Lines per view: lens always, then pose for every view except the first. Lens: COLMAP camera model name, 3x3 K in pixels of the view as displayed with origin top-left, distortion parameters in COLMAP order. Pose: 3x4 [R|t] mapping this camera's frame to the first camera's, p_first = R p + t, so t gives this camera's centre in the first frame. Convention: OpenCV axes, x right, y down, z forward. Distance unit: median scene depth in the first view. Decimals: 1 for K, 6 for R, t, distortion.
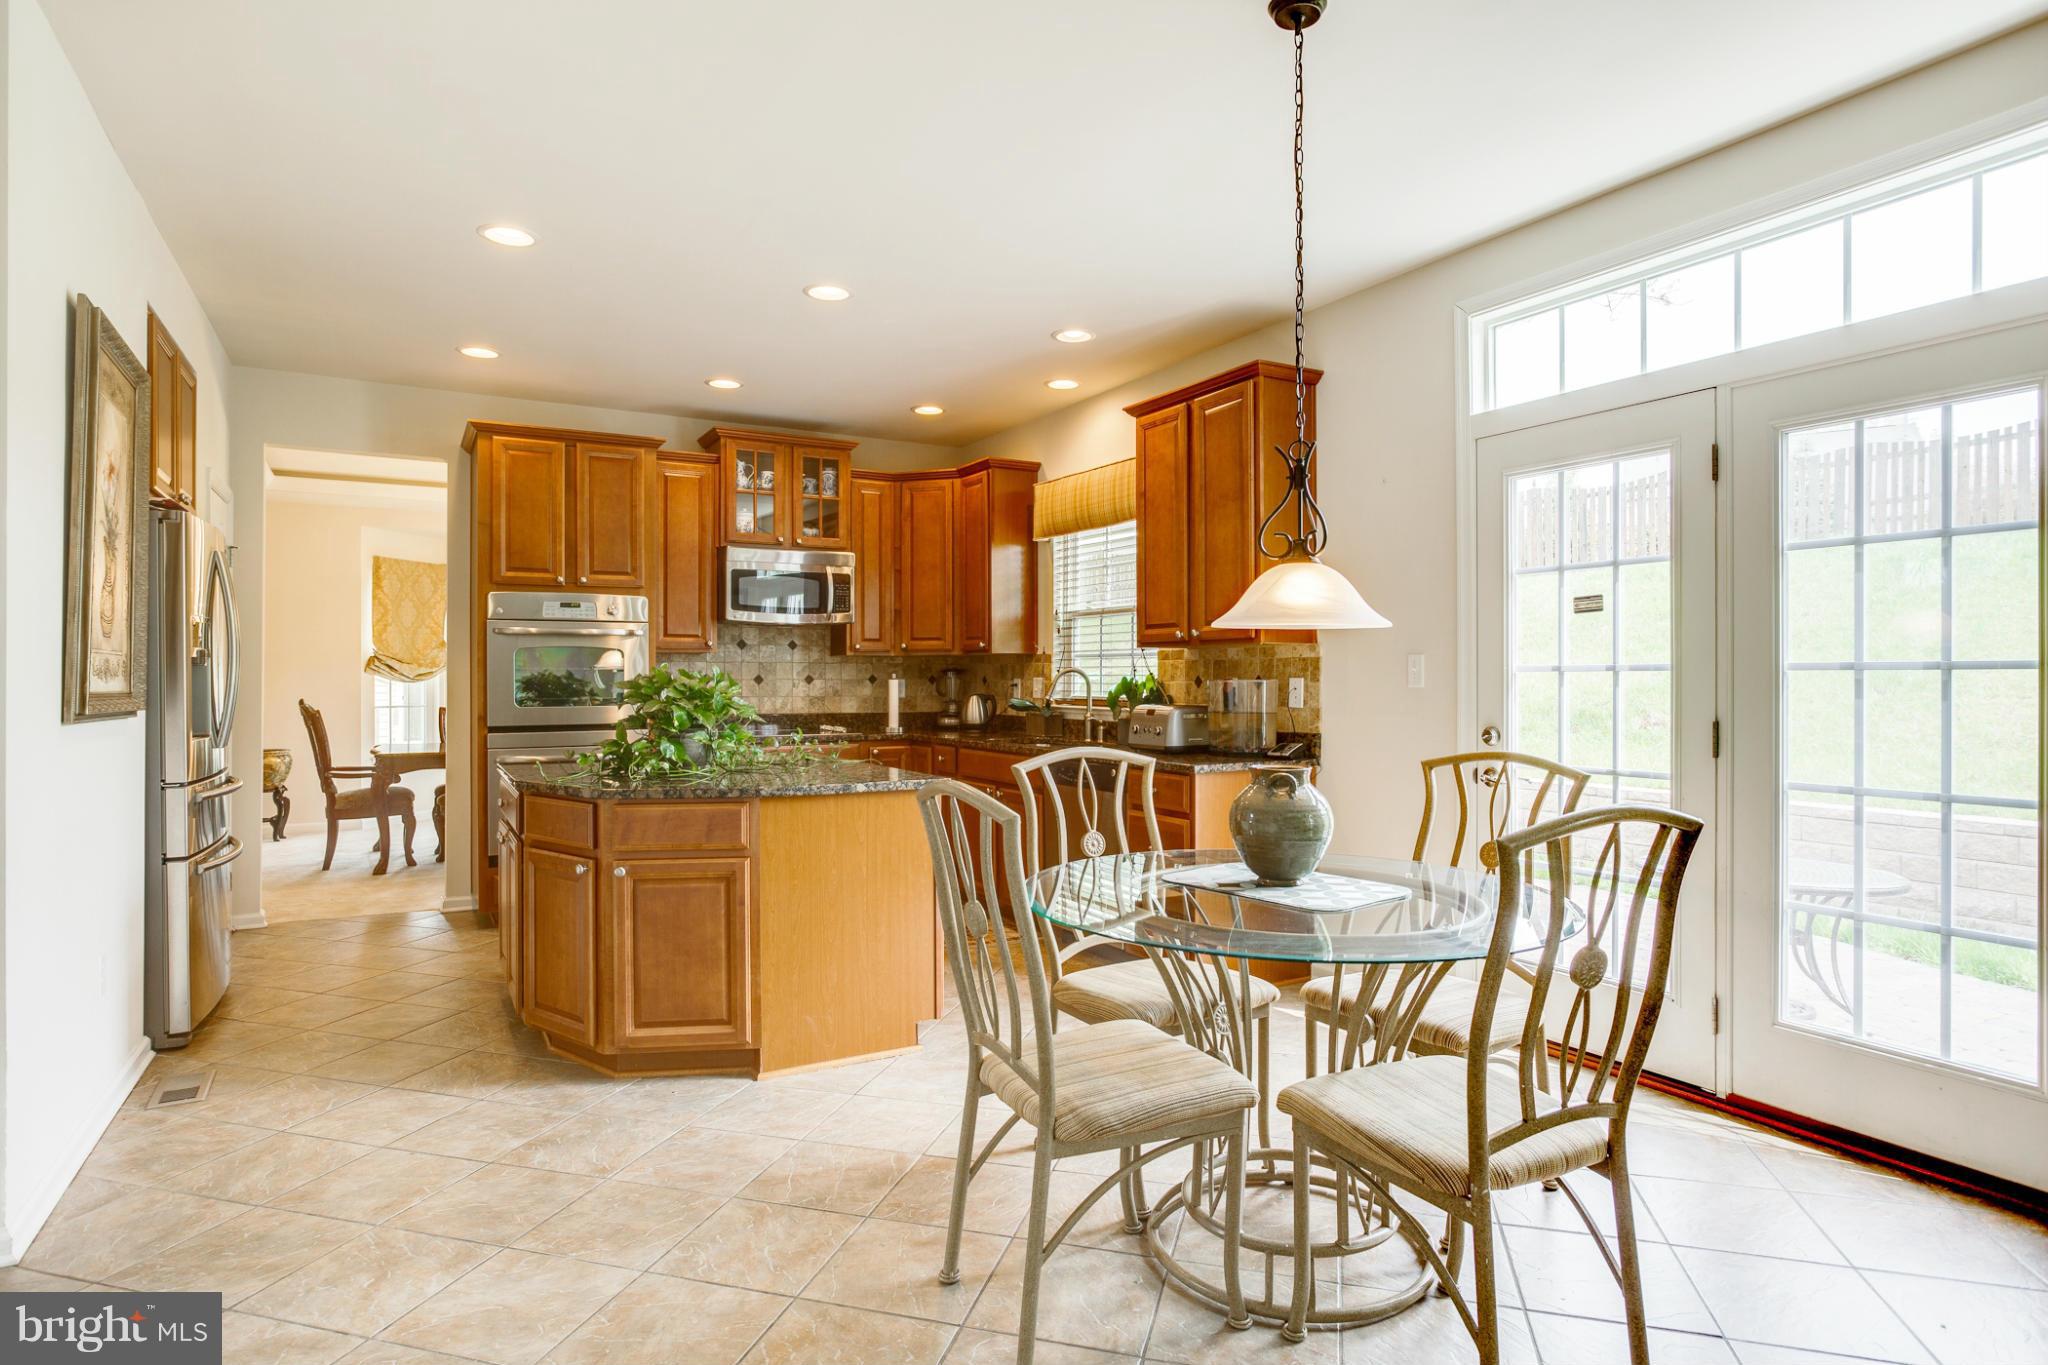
lens RADIAL K [[1108.5, 0, 1027.1], [0, 1108.5, 678.3], [0, 0, 1]] dist [-0.045089, 0.029803]
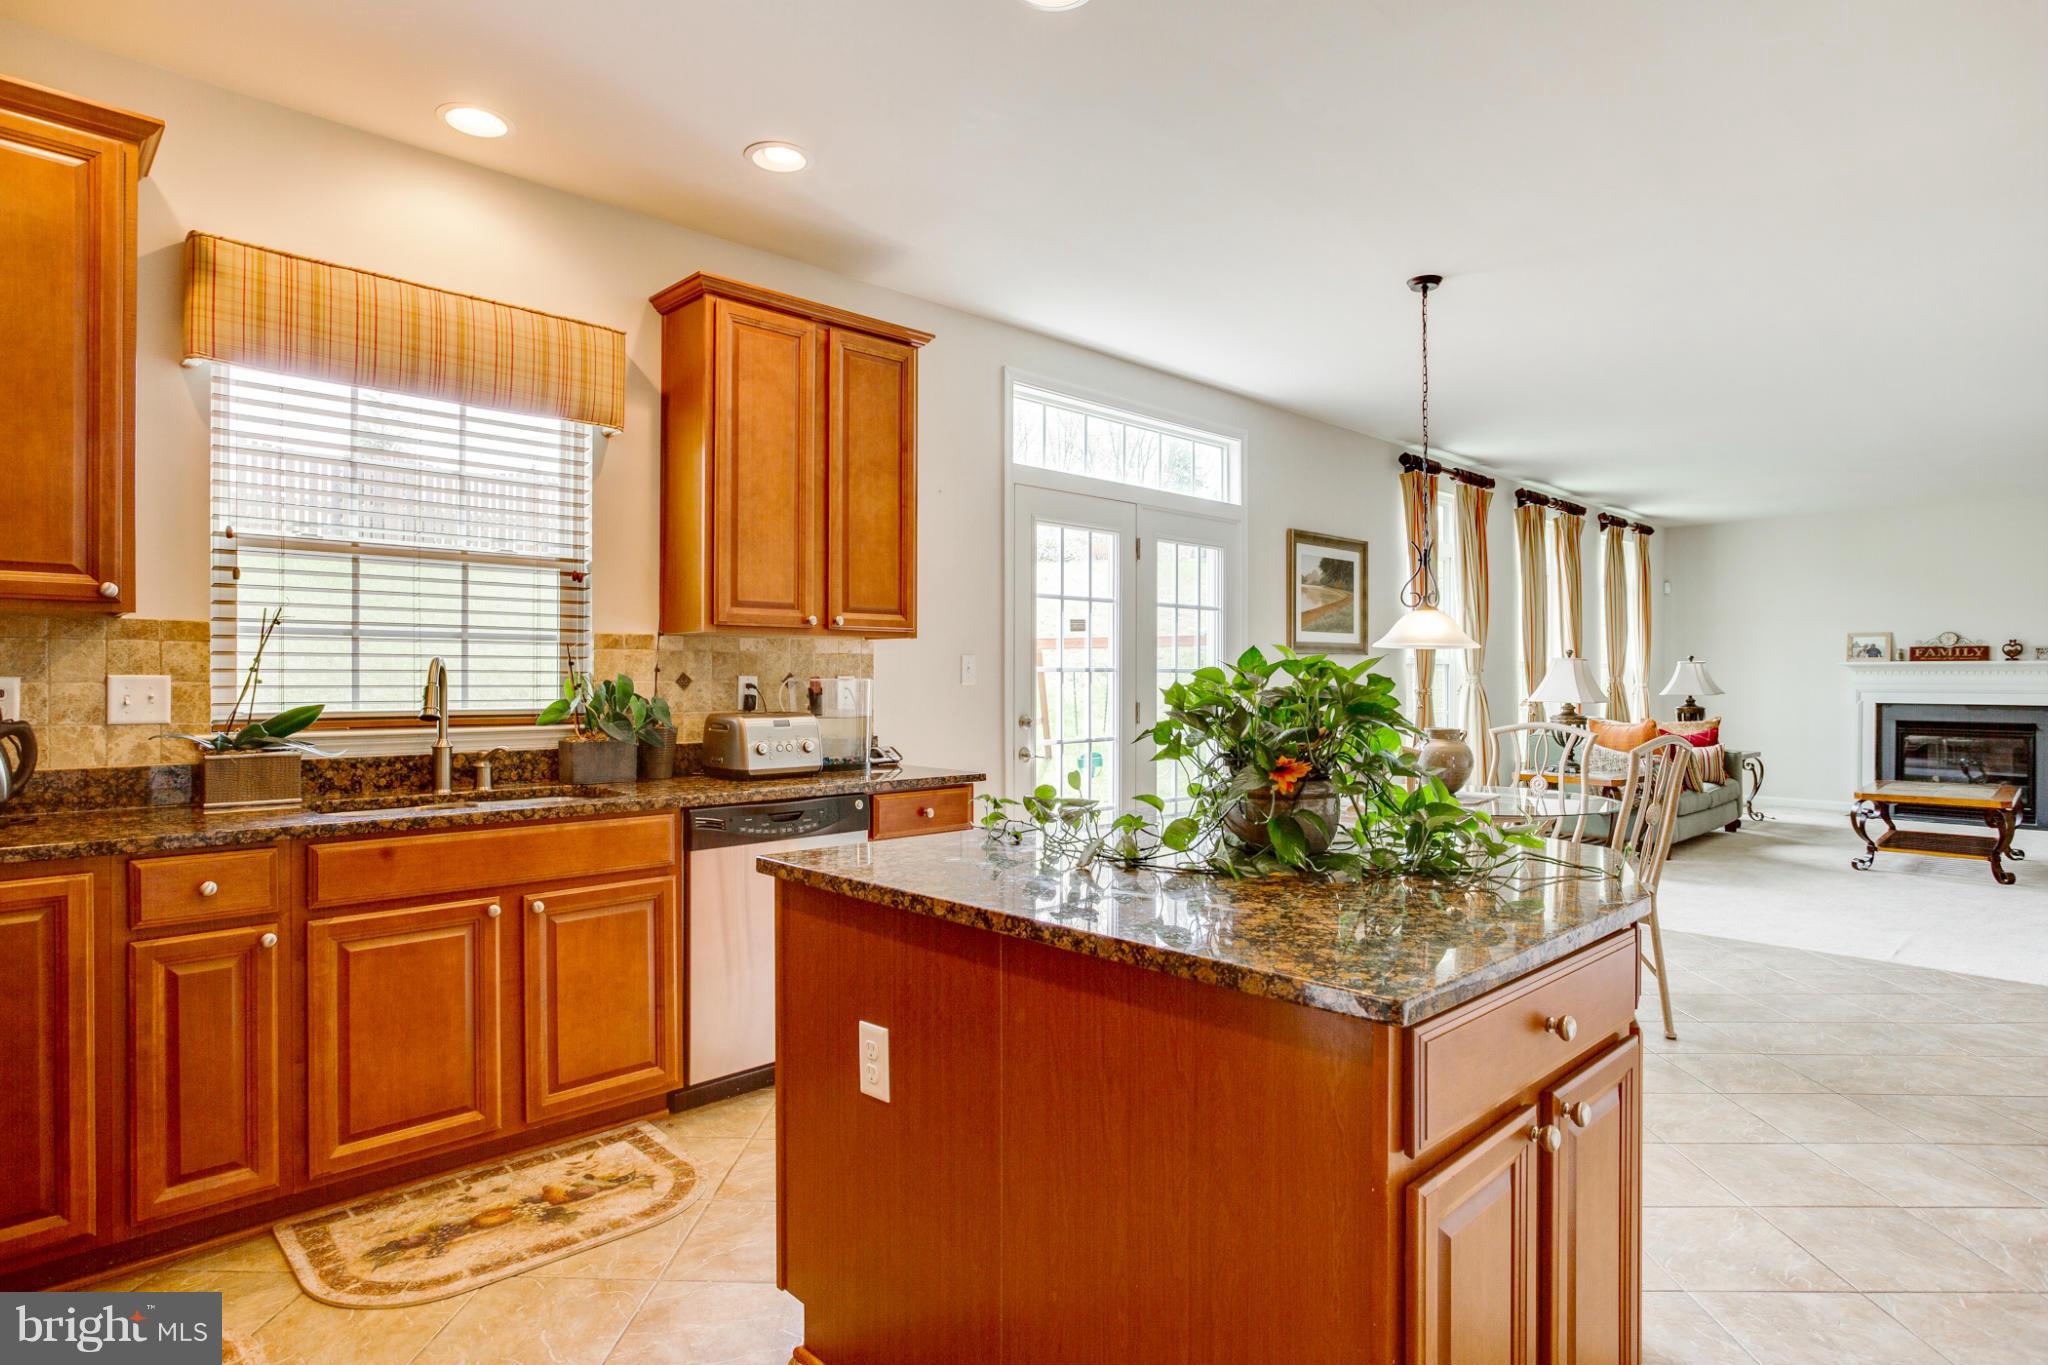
lens RADIAL K [[1108.5, 0, 1027.1], [0, 1108.5, 678.3], [0, 0, 1]] dist [-0.045089, 0.029803]
pose [[-0.249470, -0.003712, 0.968376, -0.554363], [-0.002078, 0.999992, 0.003298, -0.001580], [-0.968380, -0.001189, -0.249475, 0.896177]]
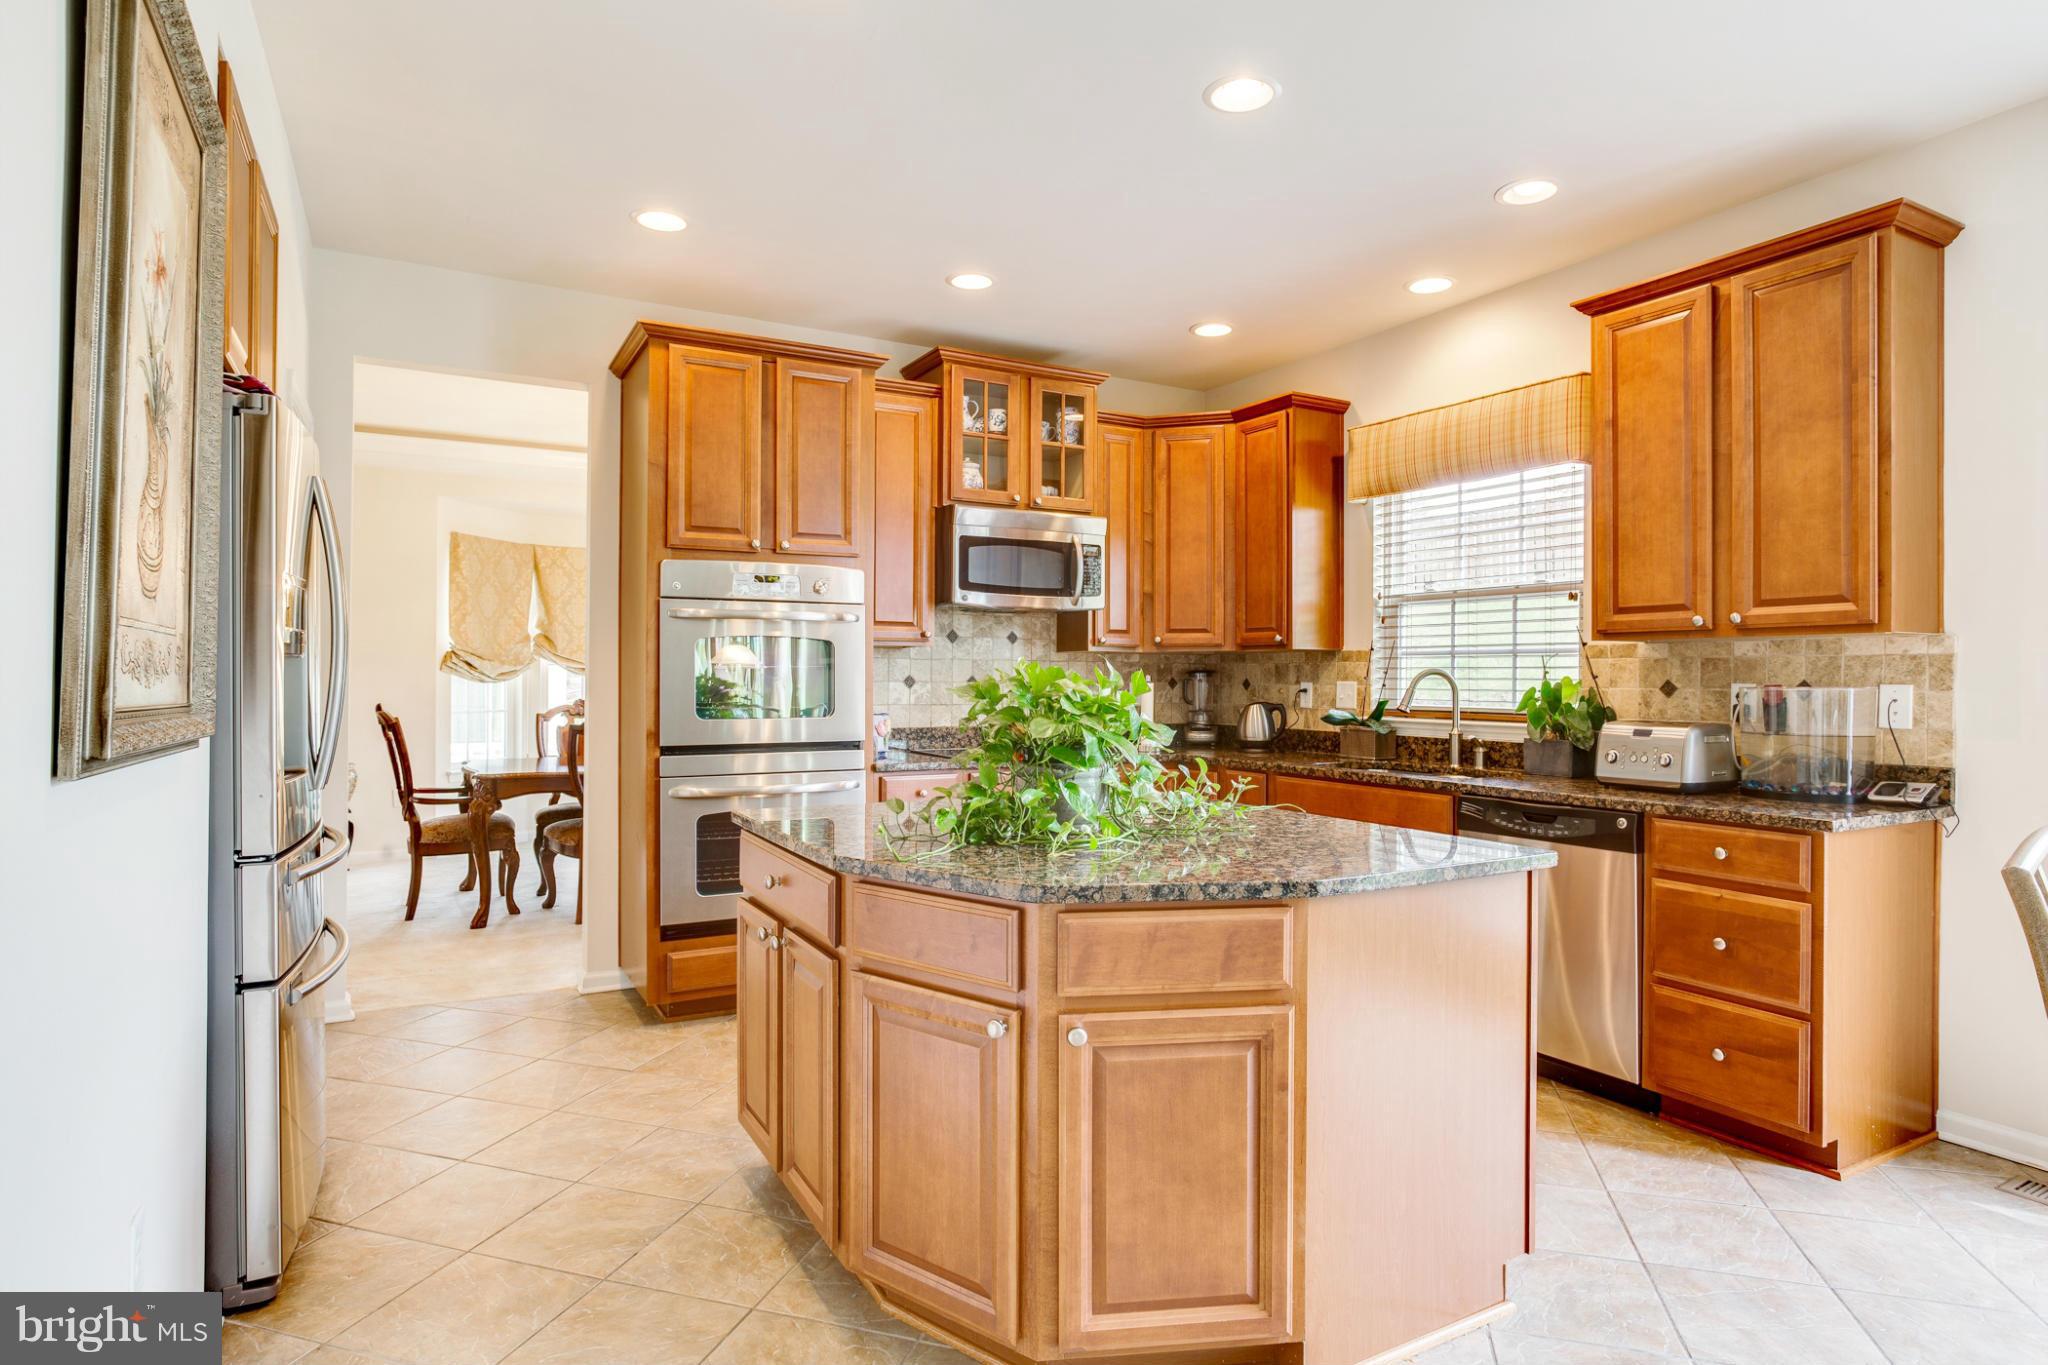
lens RADIAL K [[1108.5, 0, 1027.1], [0, 1108.5, 678.3], [0, 0, 1]] dist [-0.045089, 0.029803]
pose [[0.999880, 0.004621, -0.014810, -0.230618], [-0.004643, 0.999988, -0.001413, -0.000707], [0.014804, 0.001482, 0.999889, 0.268665]]
